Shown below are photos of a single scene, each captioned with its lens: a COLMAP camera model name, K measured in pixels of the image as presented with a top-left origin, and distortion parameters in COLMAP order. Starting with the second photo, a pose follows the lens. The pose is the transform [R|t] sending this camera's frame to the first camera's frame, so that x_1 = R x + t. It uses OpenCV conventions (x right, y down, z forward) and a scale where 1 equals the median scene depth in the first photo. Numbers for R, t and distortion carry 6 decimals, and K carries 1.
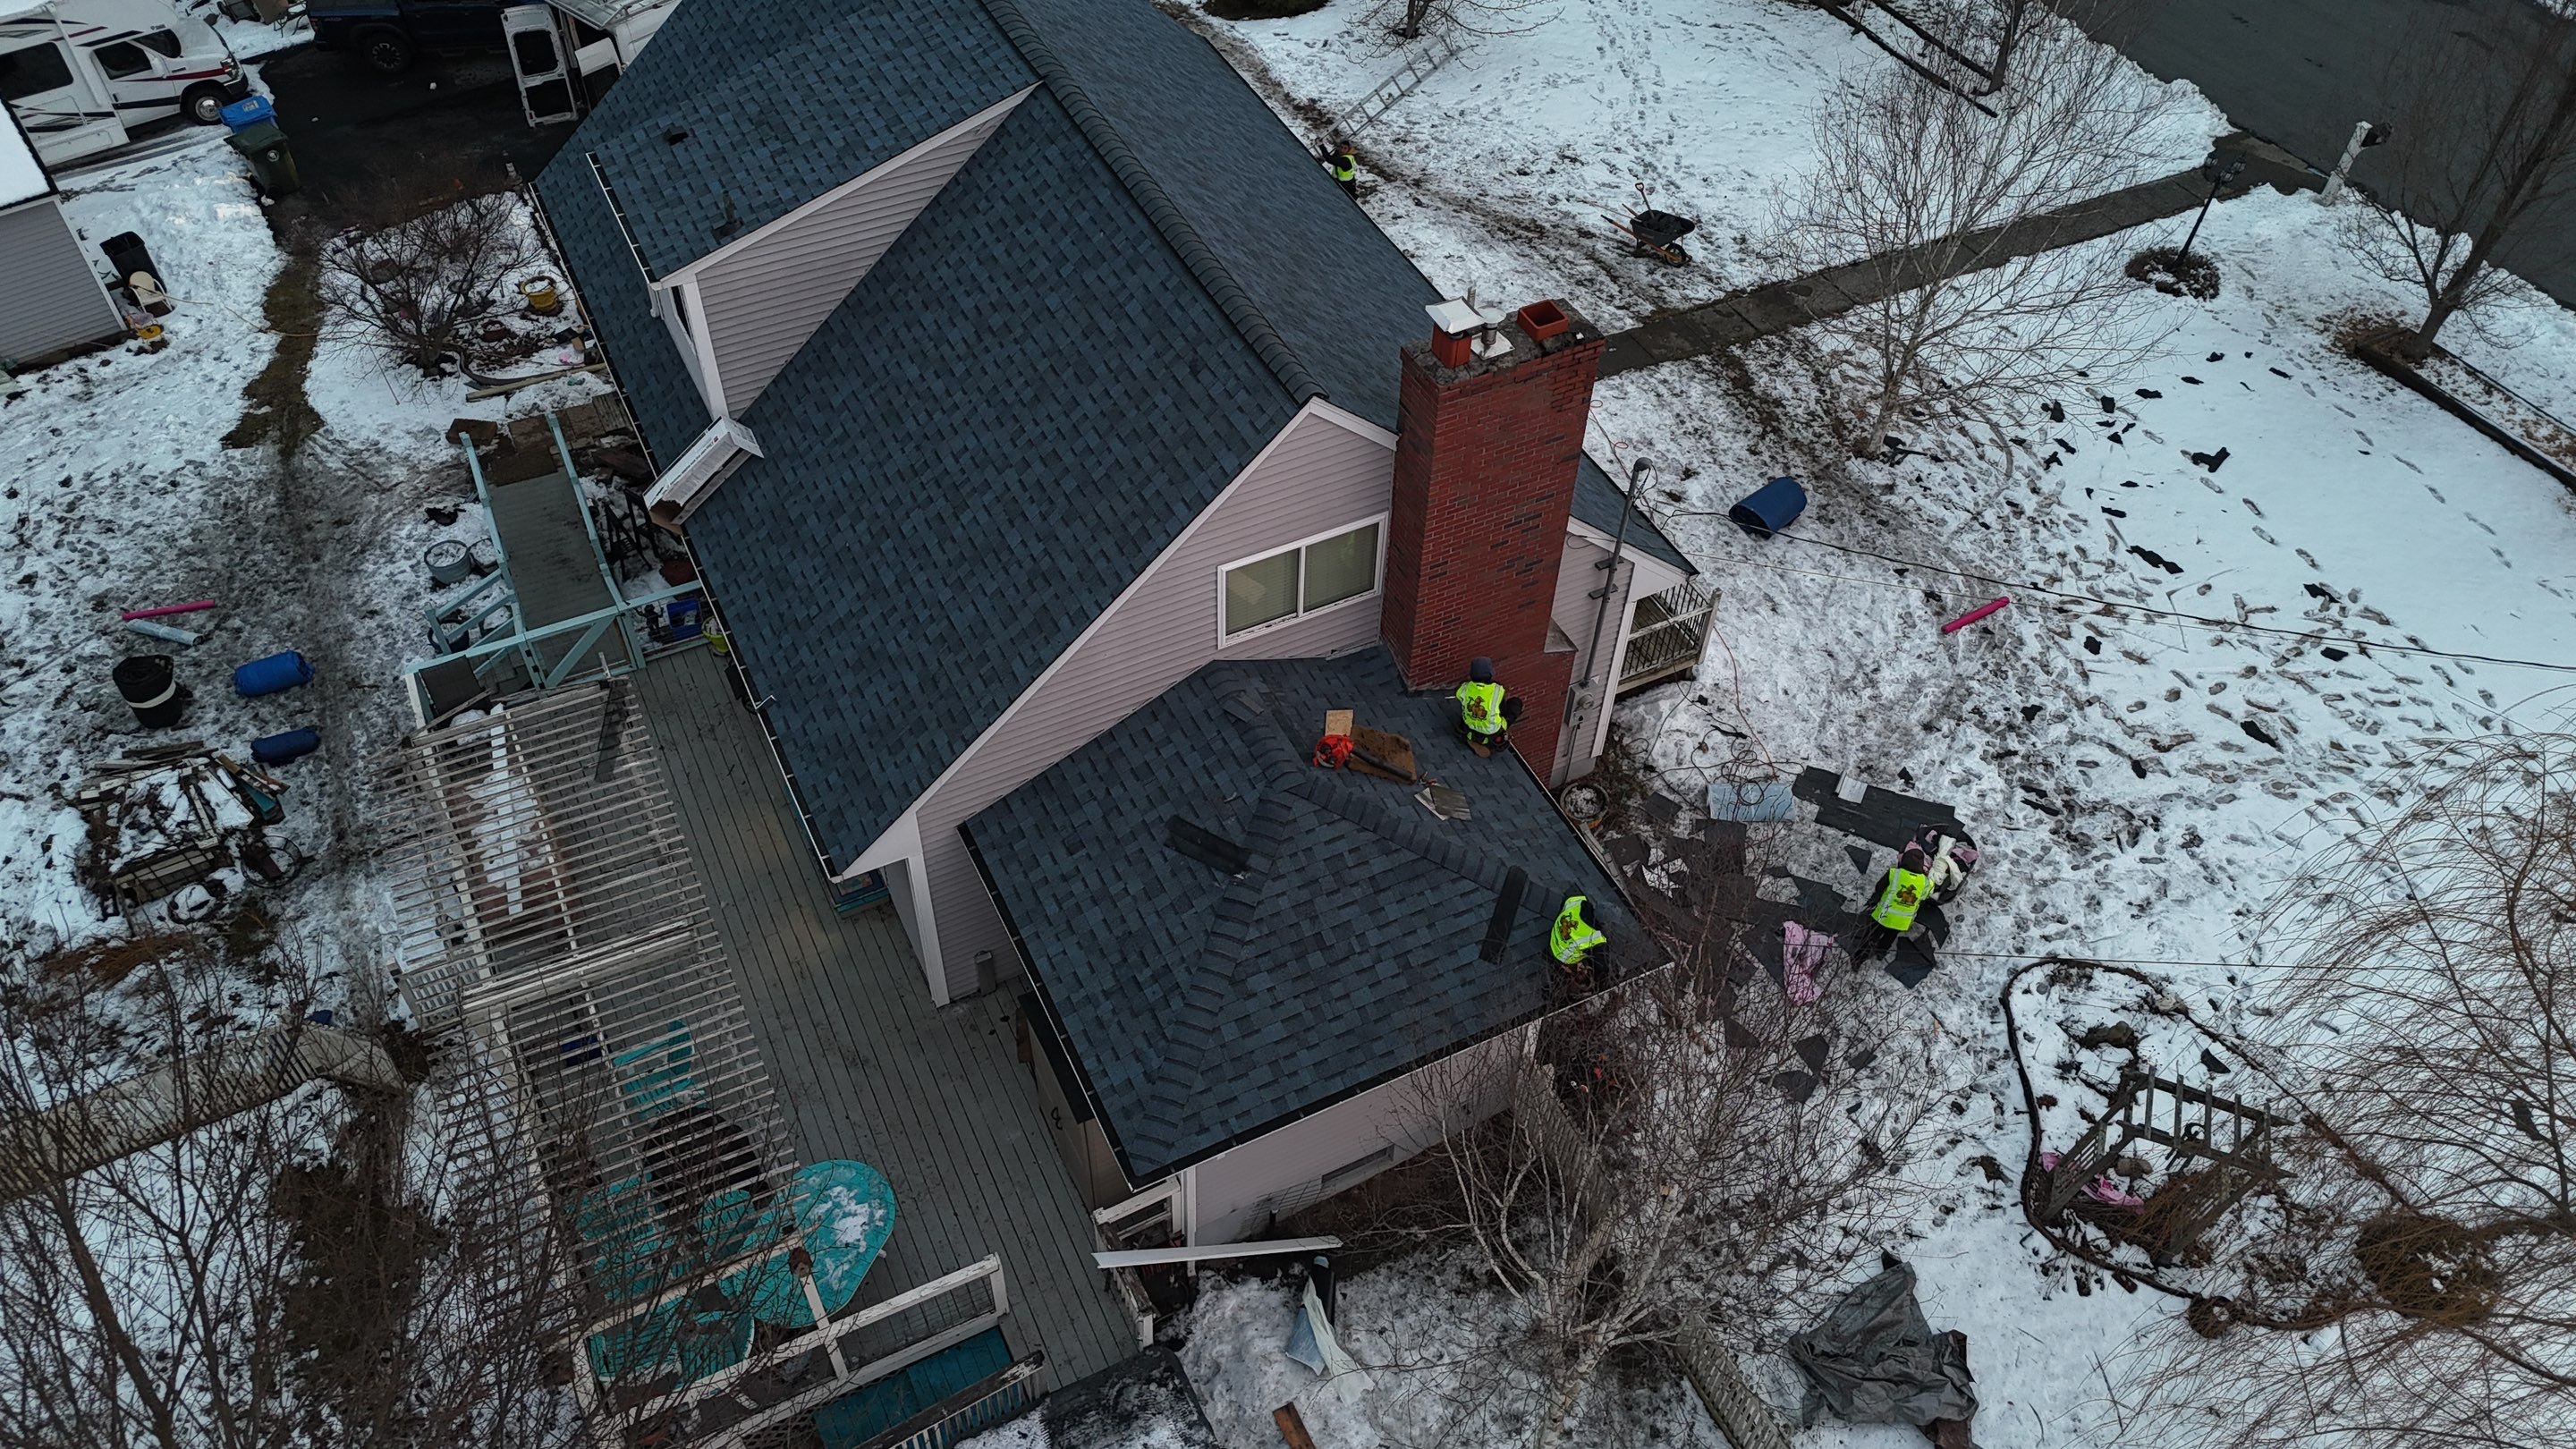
lens RADIAL K [[1894.7, 0, 1274.7], [0, 1894.7, 710.1], [0, 0, 1]] dist [0.045574, 0.001201]
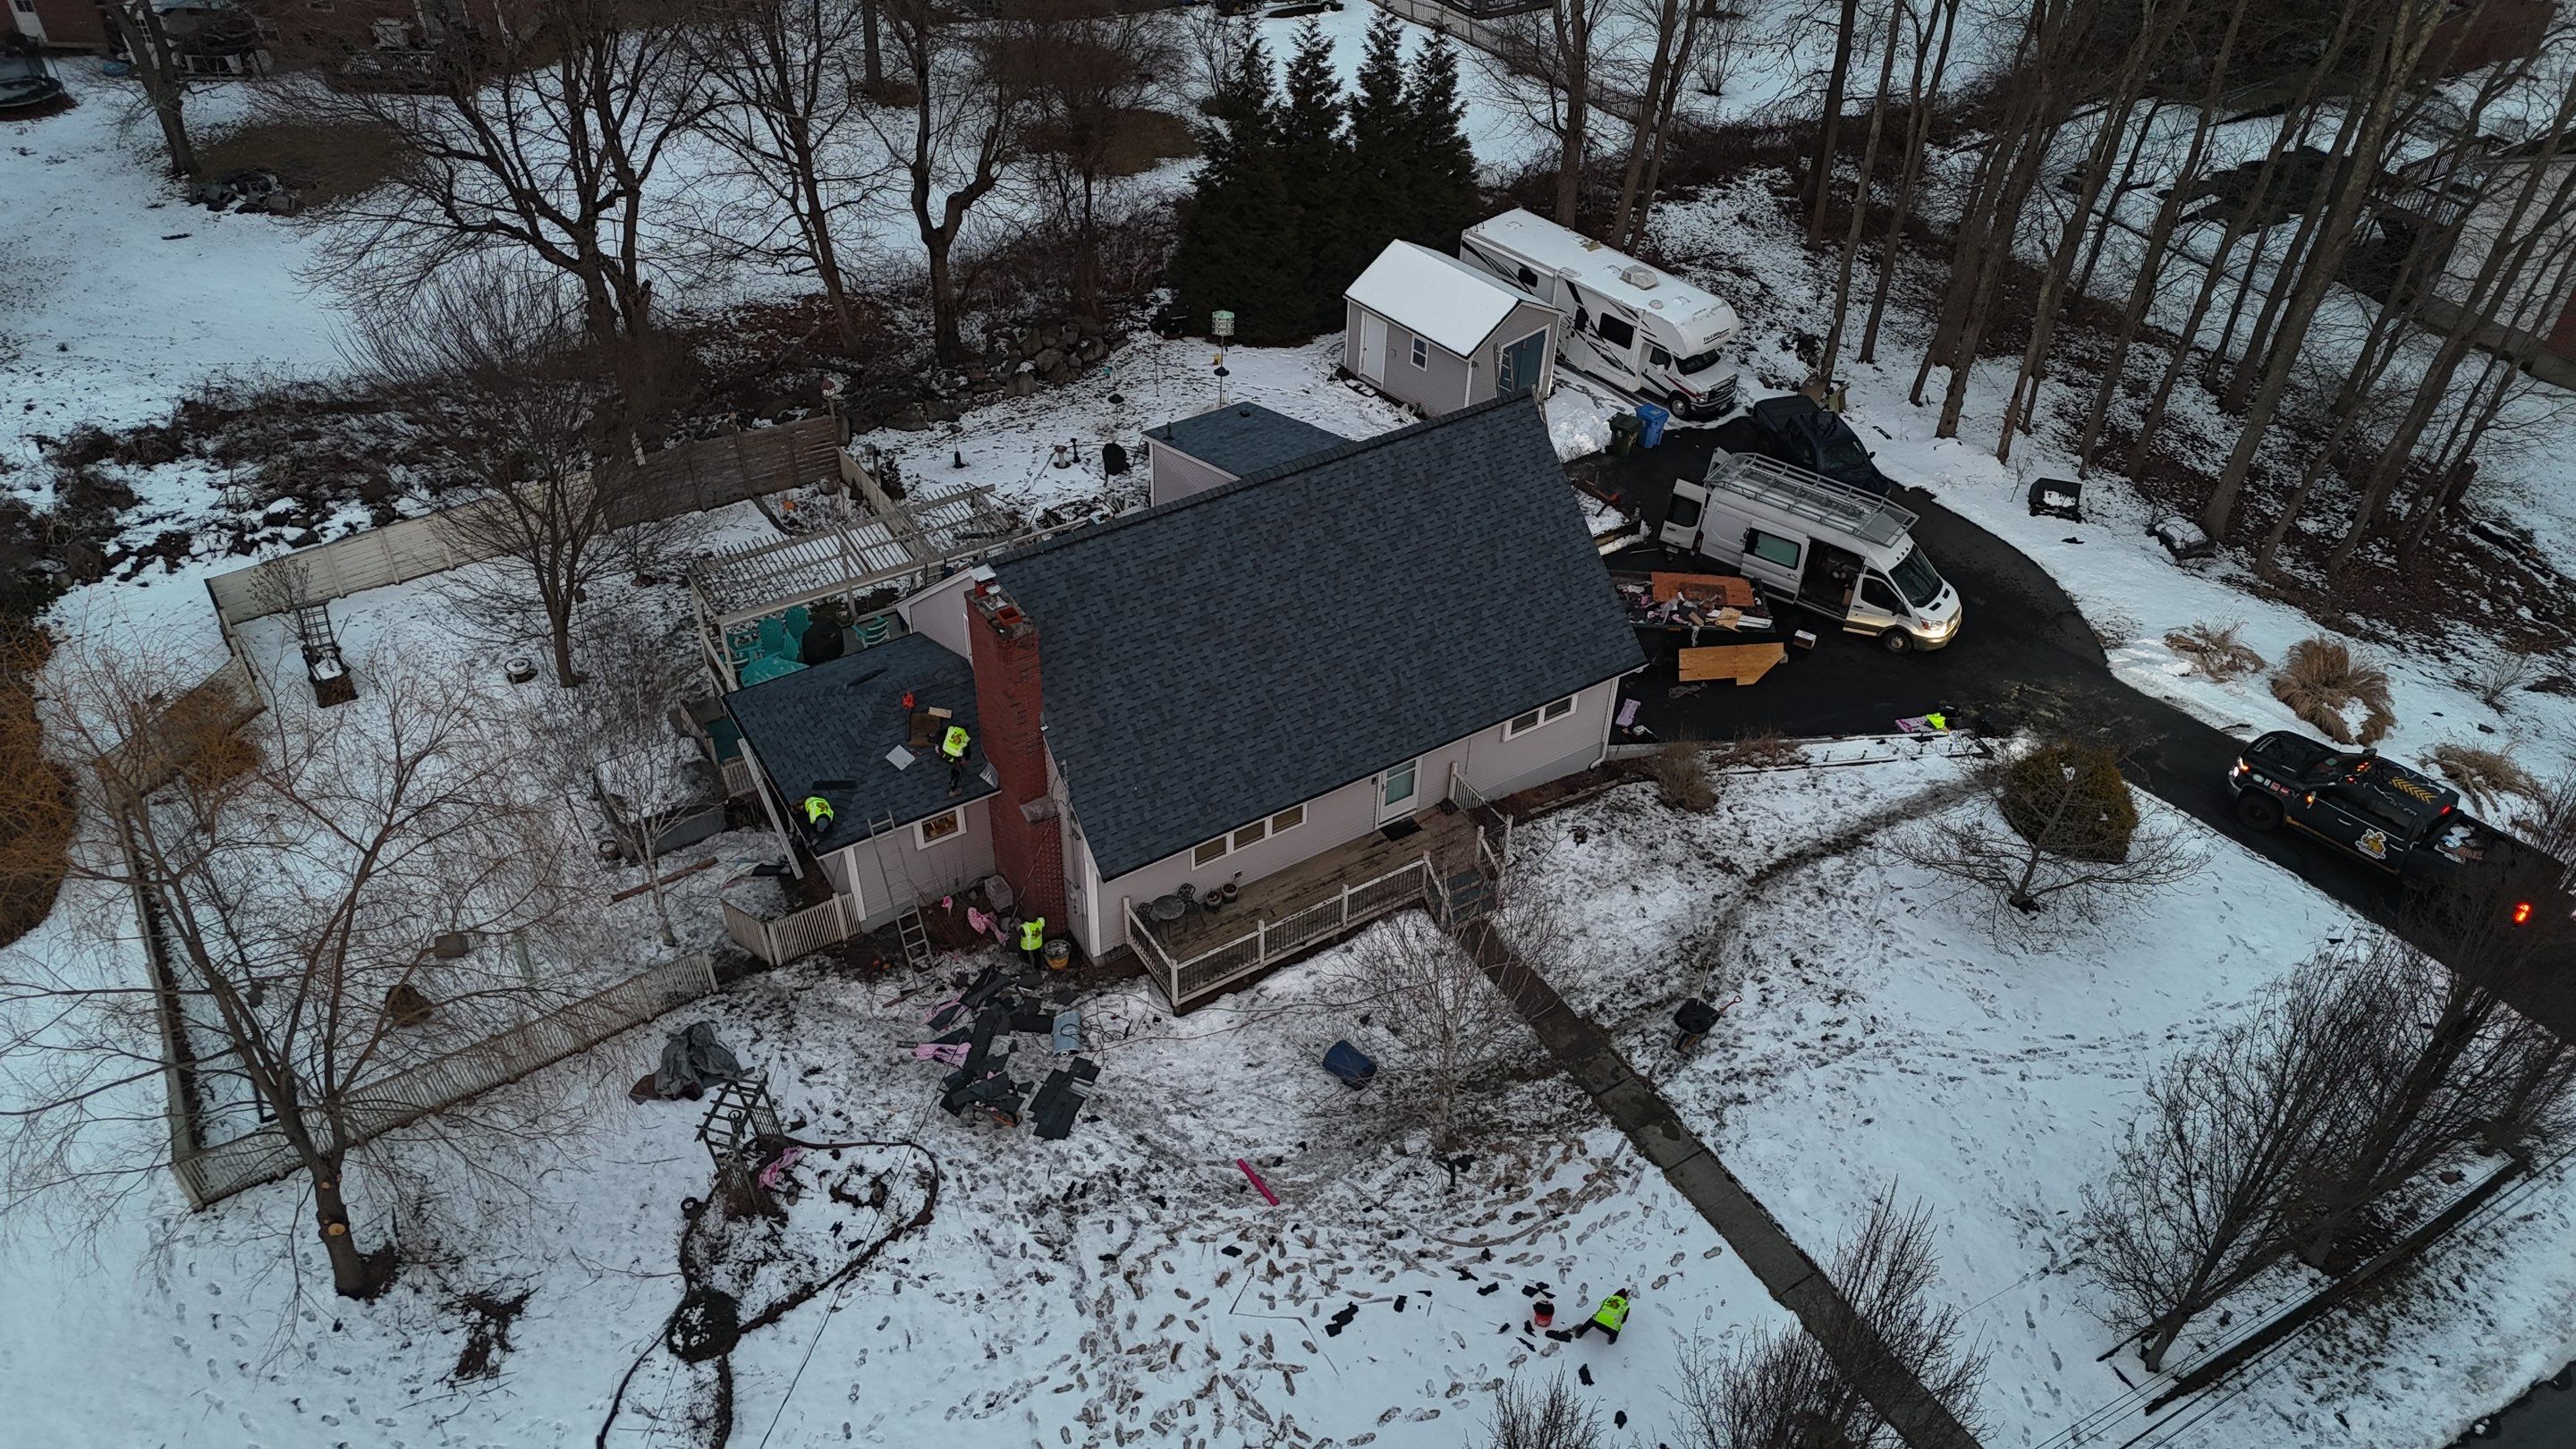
lens RADIAL K [[1894.7, 0, 1277.4], [0, 1894.7, 732.5], [0, 0, 1]] dist [0.045574, 0.001201]
pose [[0.086565, 0.629561, -0.772114, 1.288409], [-0.752701, 0.549053, 0.363294, -0.769060], [0.652647, 0.549722, 0.521400, 0.162854]]
